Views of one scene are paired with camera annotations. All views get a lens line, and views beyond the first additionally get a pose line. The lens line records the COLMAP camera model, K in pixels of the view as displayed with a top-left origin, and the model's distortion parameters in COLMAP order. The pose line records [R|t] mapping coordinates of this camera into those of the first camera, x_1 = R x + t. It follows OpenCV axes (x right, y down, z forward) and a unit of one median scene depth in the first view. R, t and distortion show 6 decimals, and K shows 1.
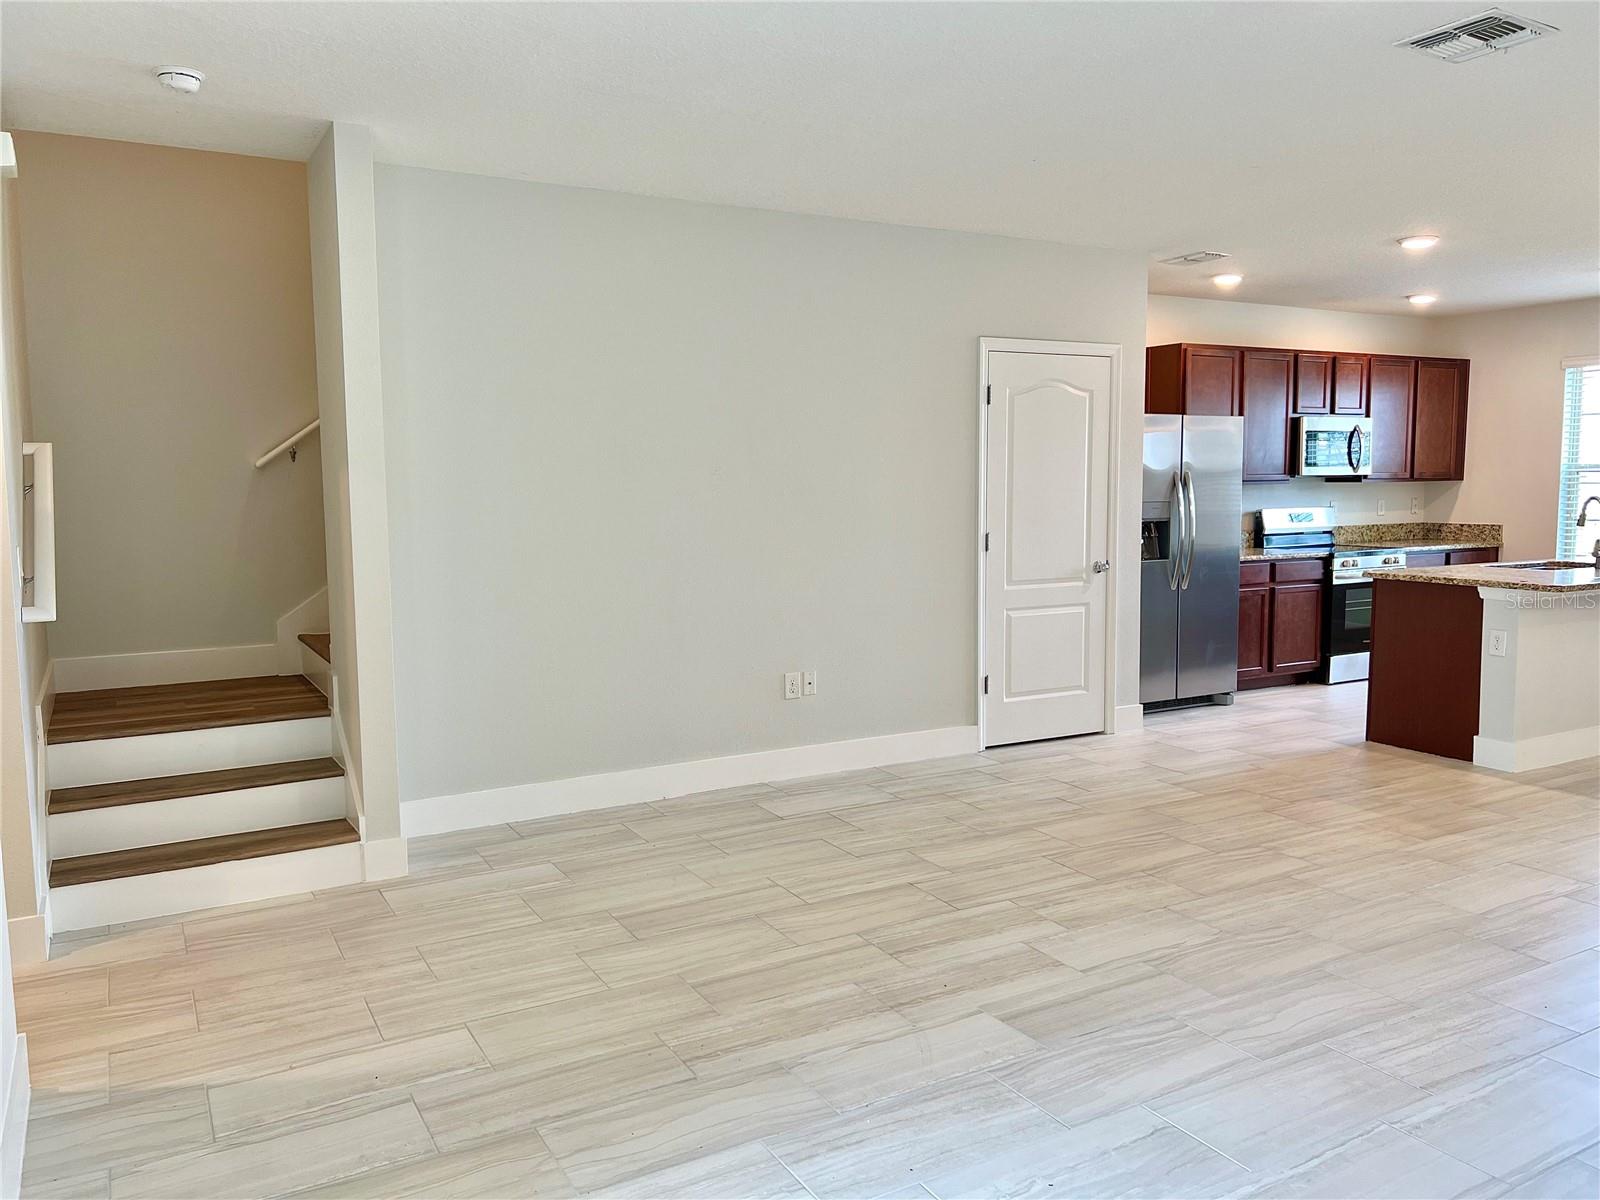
lens RADIAL K [[1197.4, 0, 807.0], [0, 1197.4, 609.5], [0, 0, 1]] dist [0.068788, -0.075771]
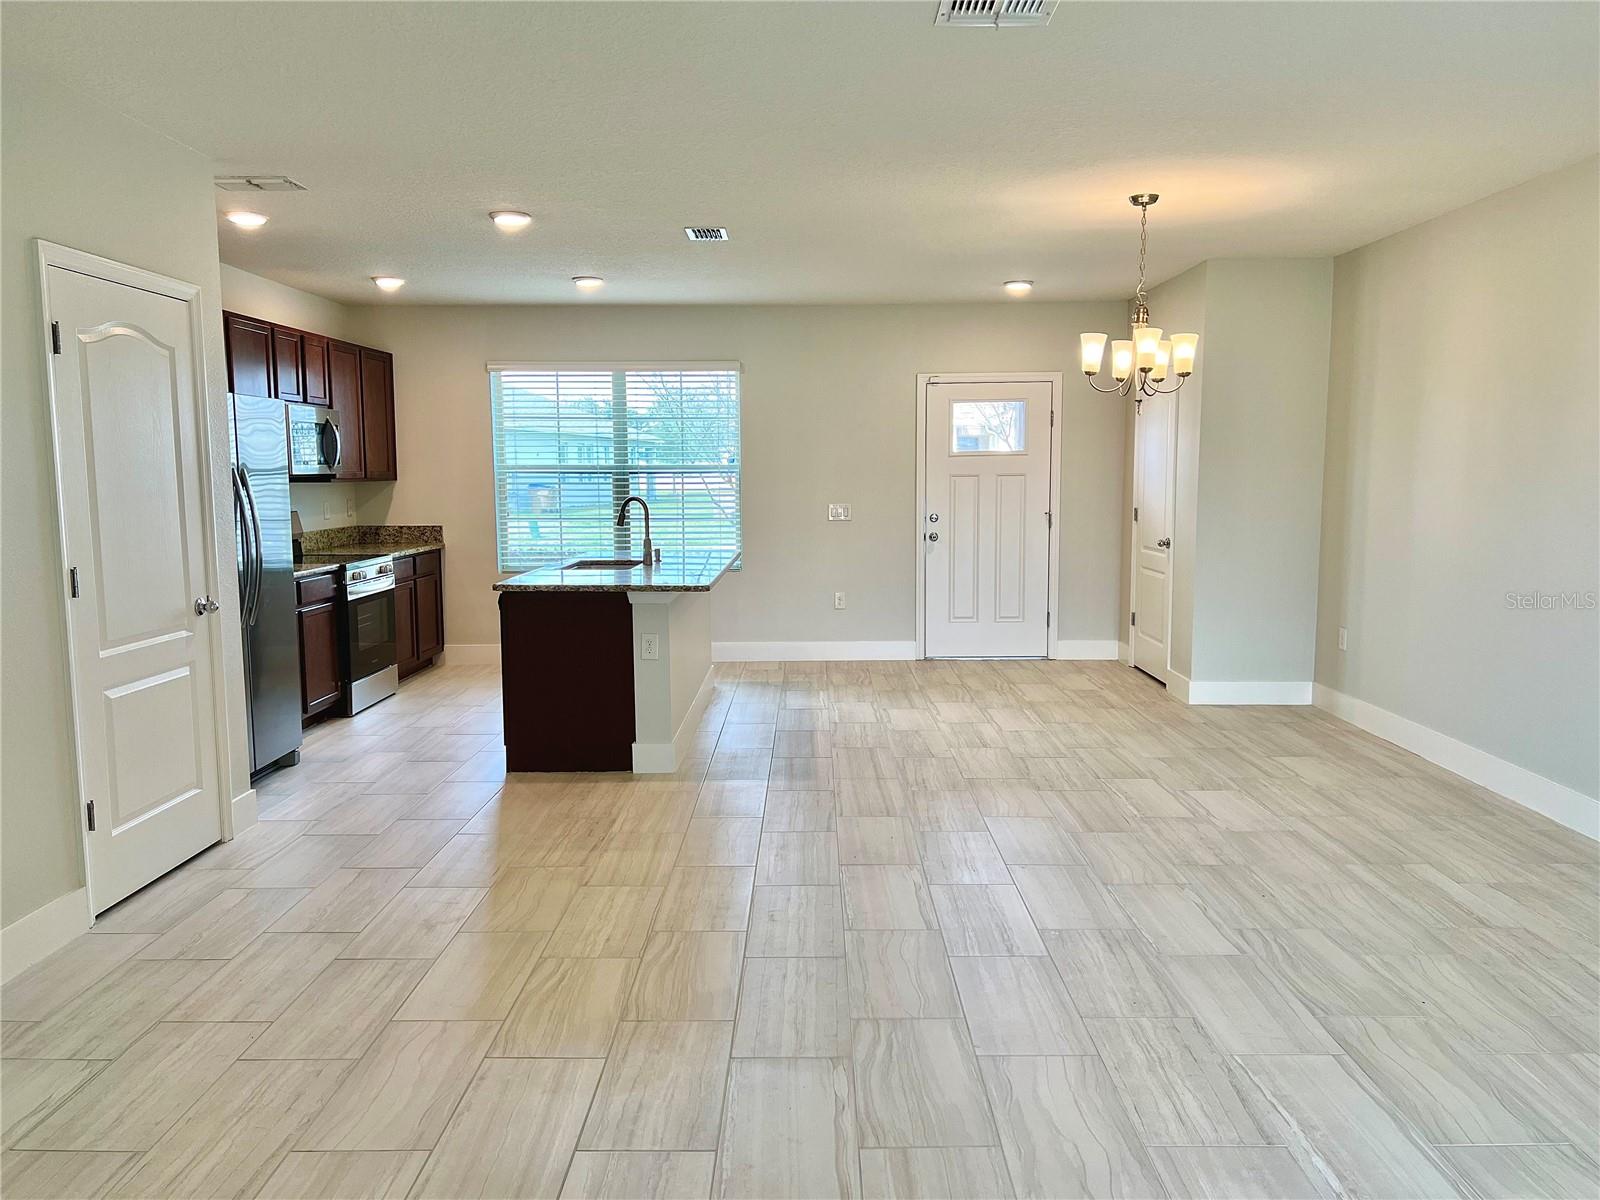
lens RADIAL K [[1197.4, 0, 807.0], [0, 1197.4, 609.5], [0, 0, 1]] dist [0.068788, -0.075771]
pose [[0.497995, -0.095050, 0.861955, -0.166492], [0.093511, 0.994065, 0.055592, -0.036497], [-0.862123, 0.052917, 0.503928, 0.321892]]
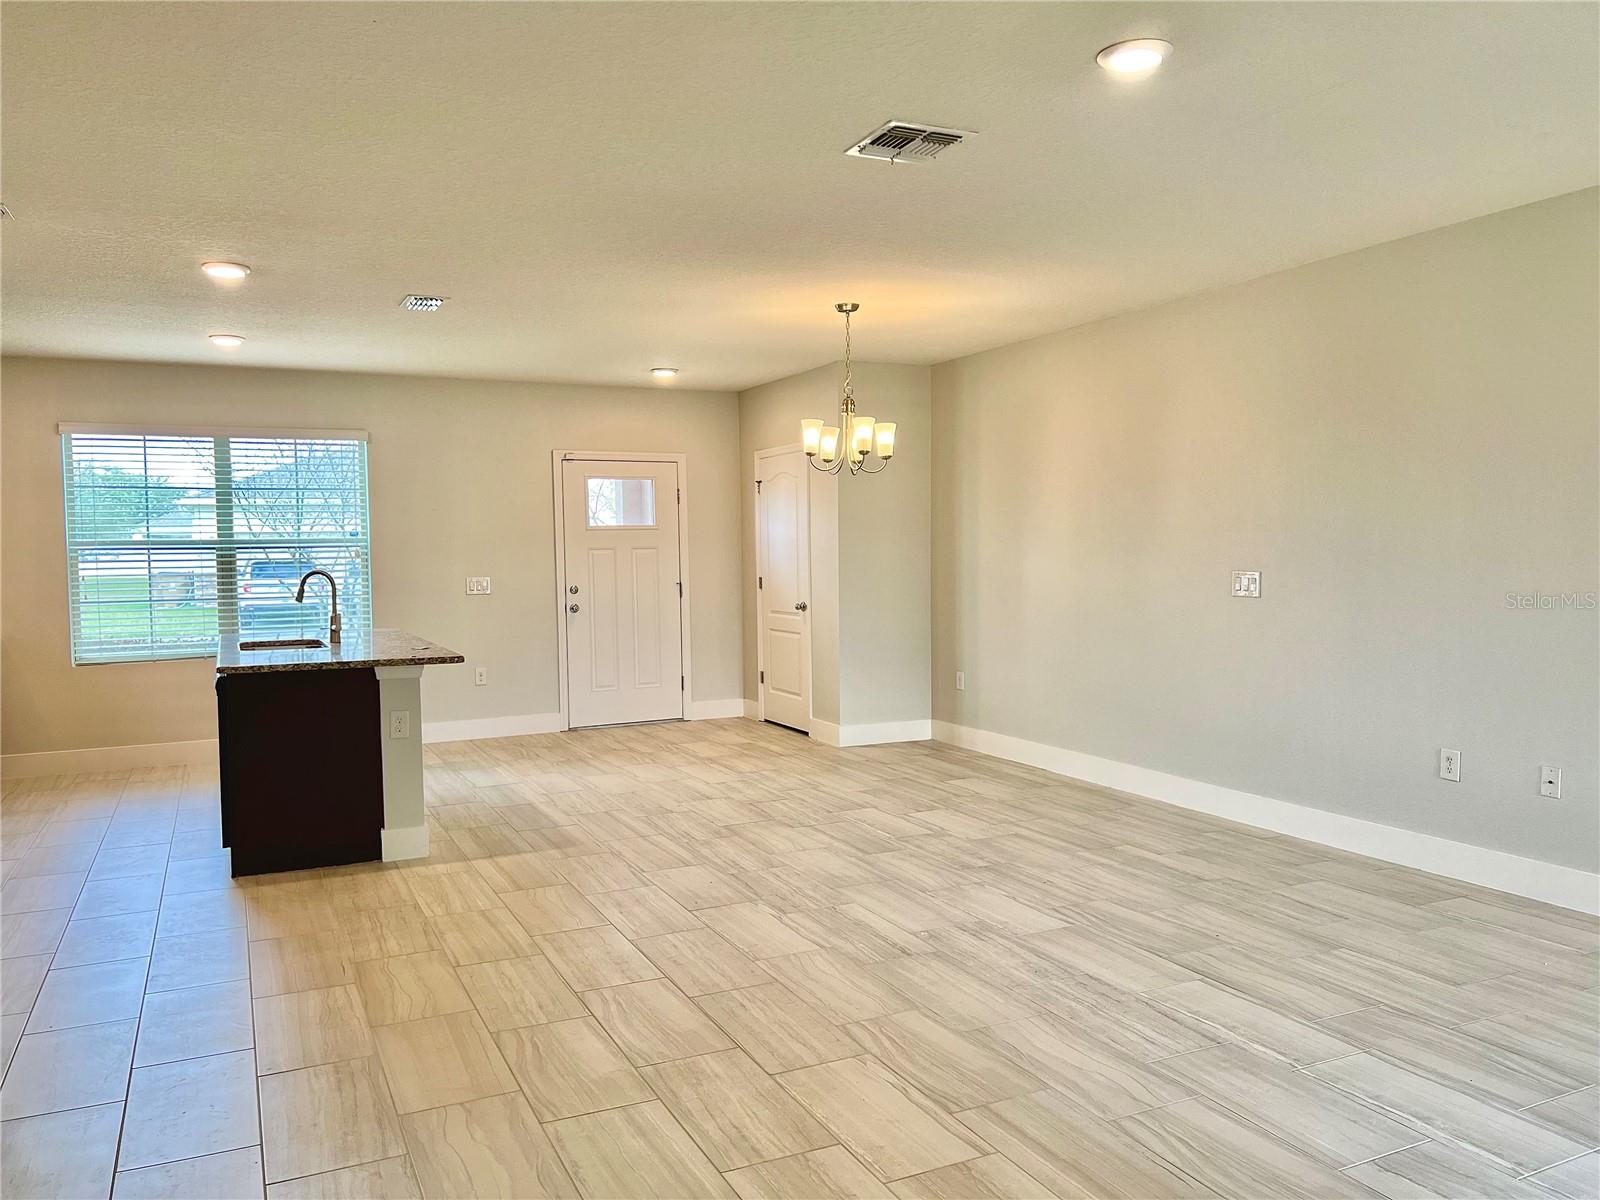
lens RADIAL K [[1198.2, 0, 794.7], [0, 1198.2, 608.2], [0, 0, 1]] dist [0.086279, -0.116446]
pose [[0.075690, -0.044502, 0.996138, -0.271760], [0.119012, 0.992266, 0.035286, -0.047498], [-0.990004, 0.115882, 0.080401, 0.498244]]
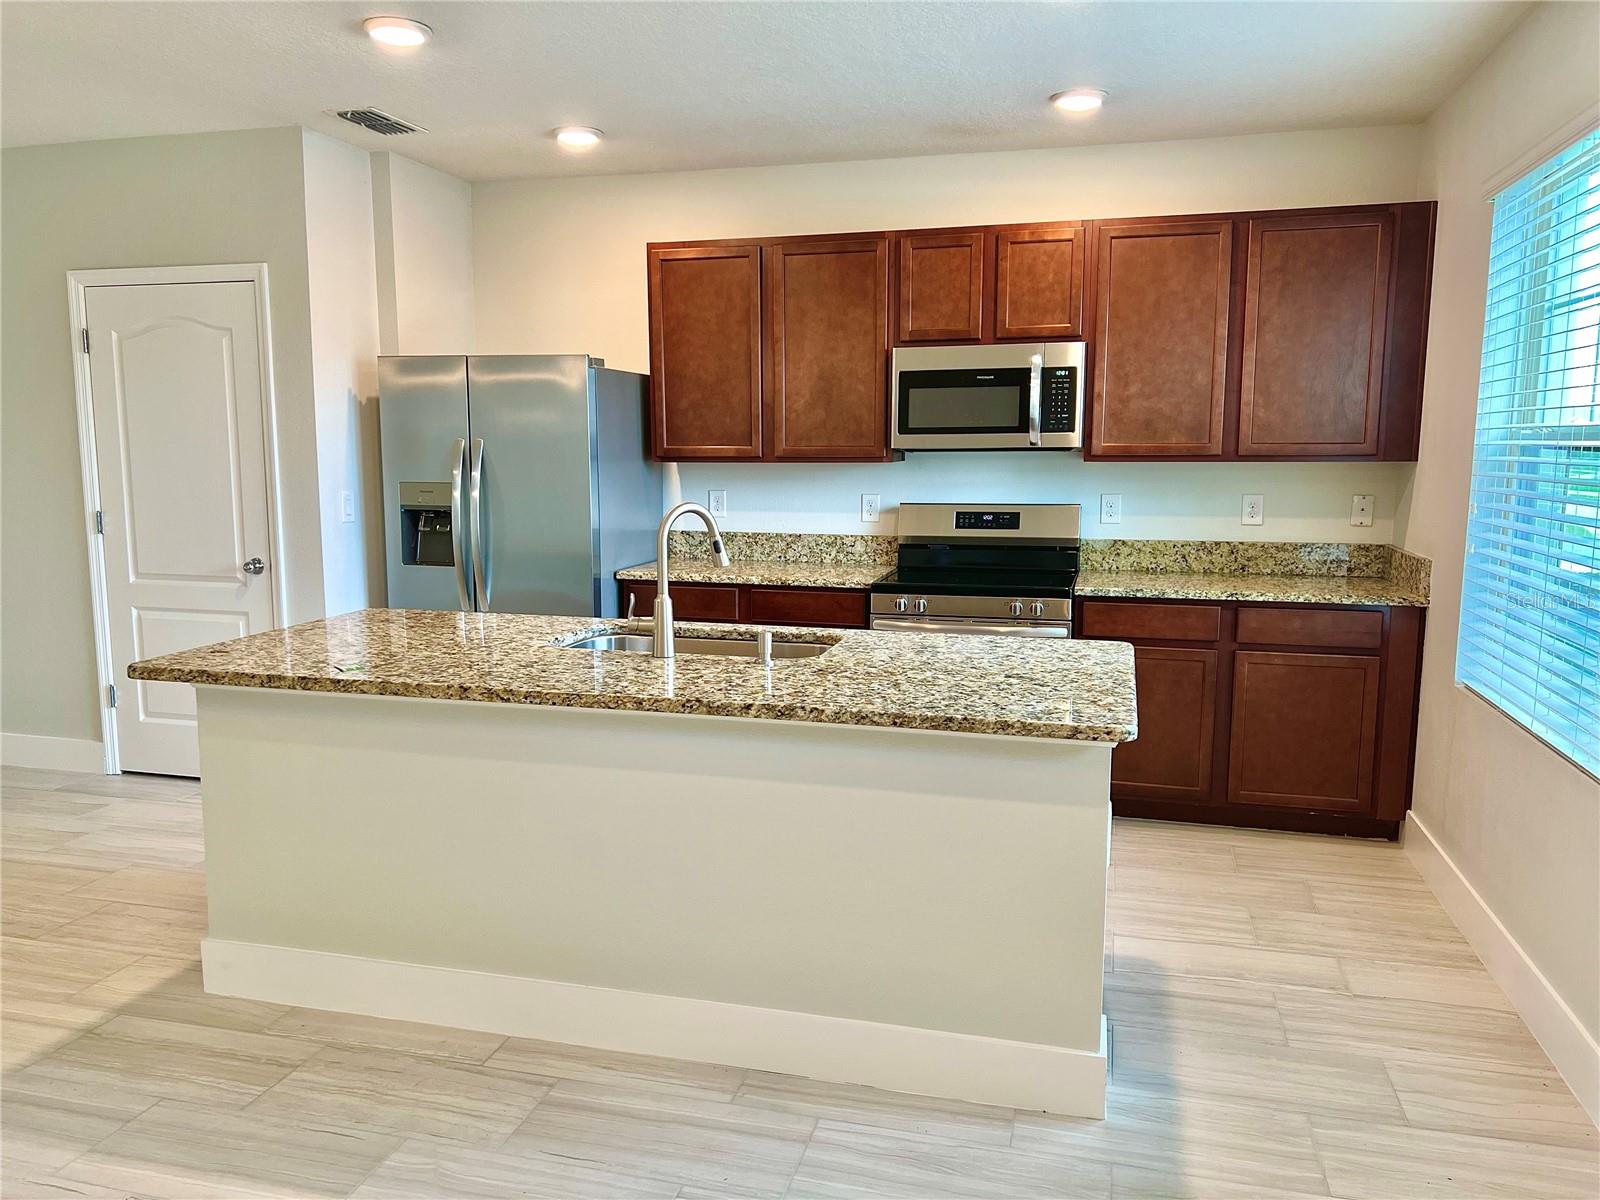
lens RADIAL K [[1193.7, 0, 775.5], [0, 1193.7, 608.1], [0, 0, 1]] dist [0.084346, -0.094583]
pose [[0.700779, 0.106147, -0.705437, 0.918470], [-0.081465, 0.994307, 0.068686, -0.080113], [0.708712, 0.009334, 0.705436, 0.639756]]
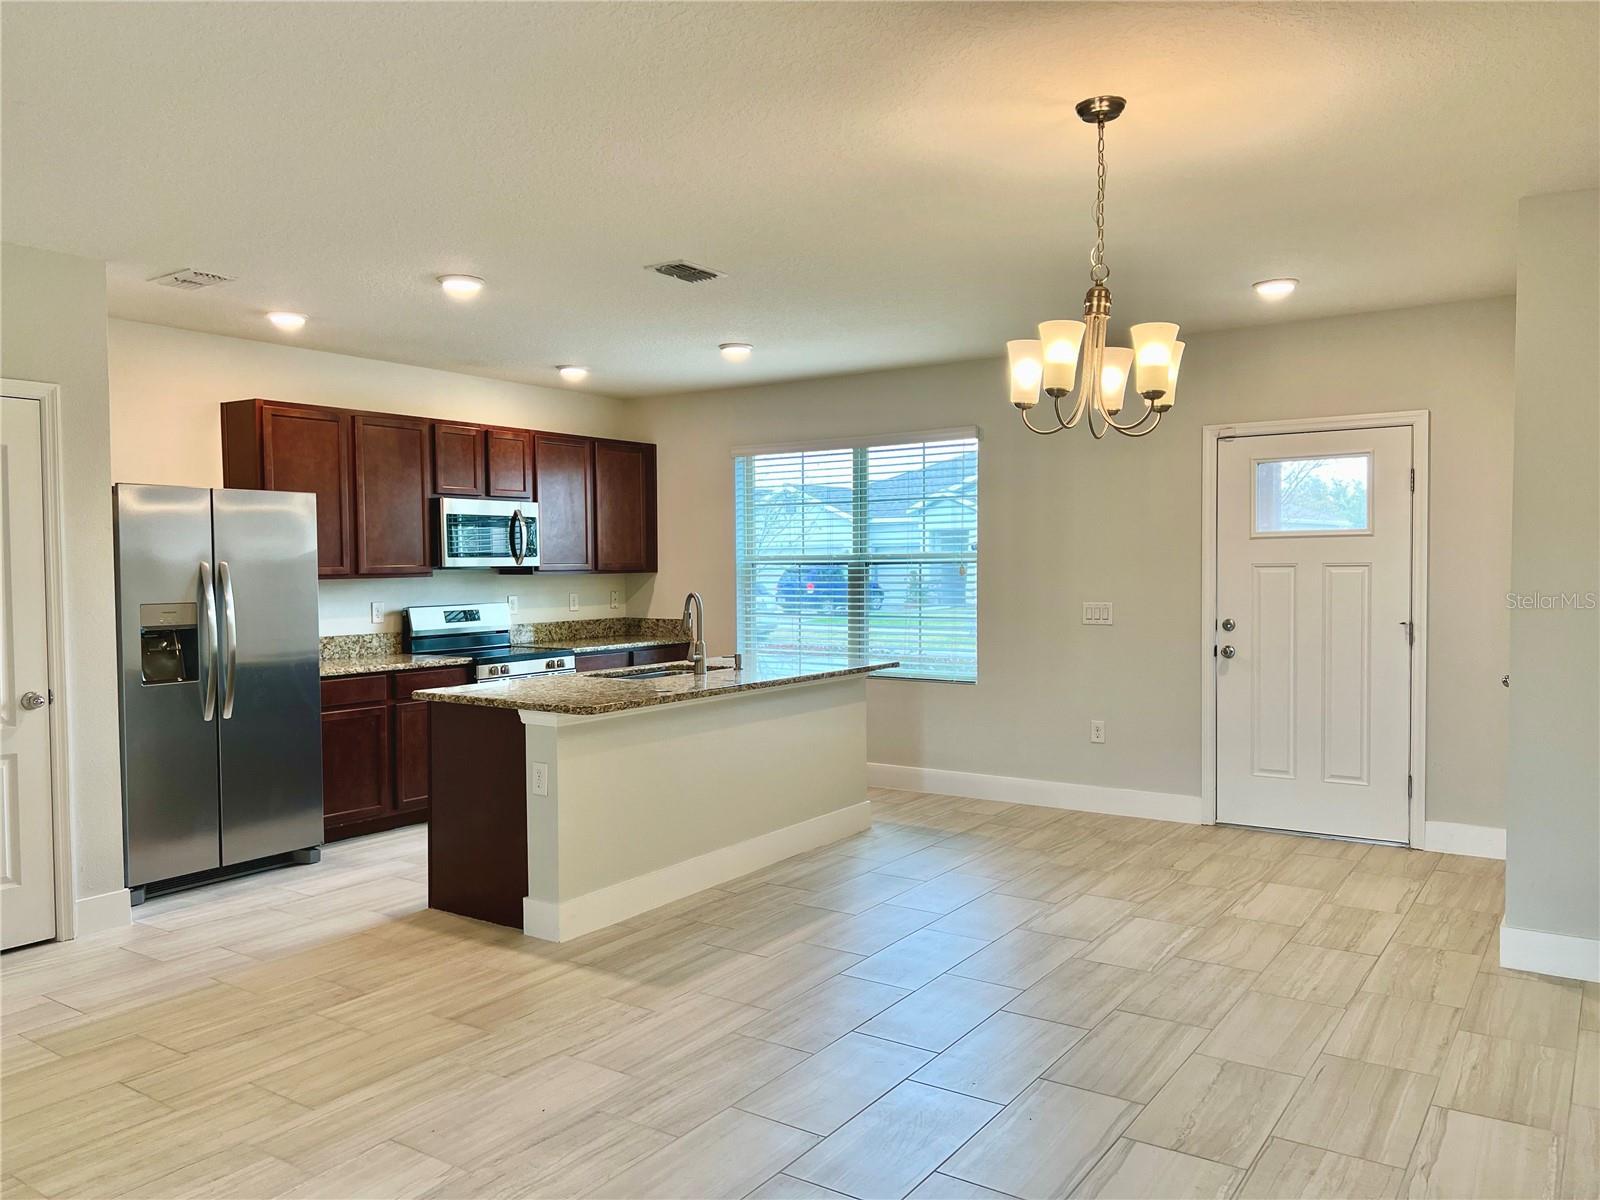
lens RADIAL K [[1198.2, 0, 794.7], [0, 1198.2, 608.2], [0, 0, 1]] dist [0.086279, -0.116446]
pose [[0.900783, -0.015801, 0.433983, 0.306933], [0.046991, 0.997017, -0.061234, -0.022774], [-0.431720, 0.075551, 0.898838, 0.166738]]
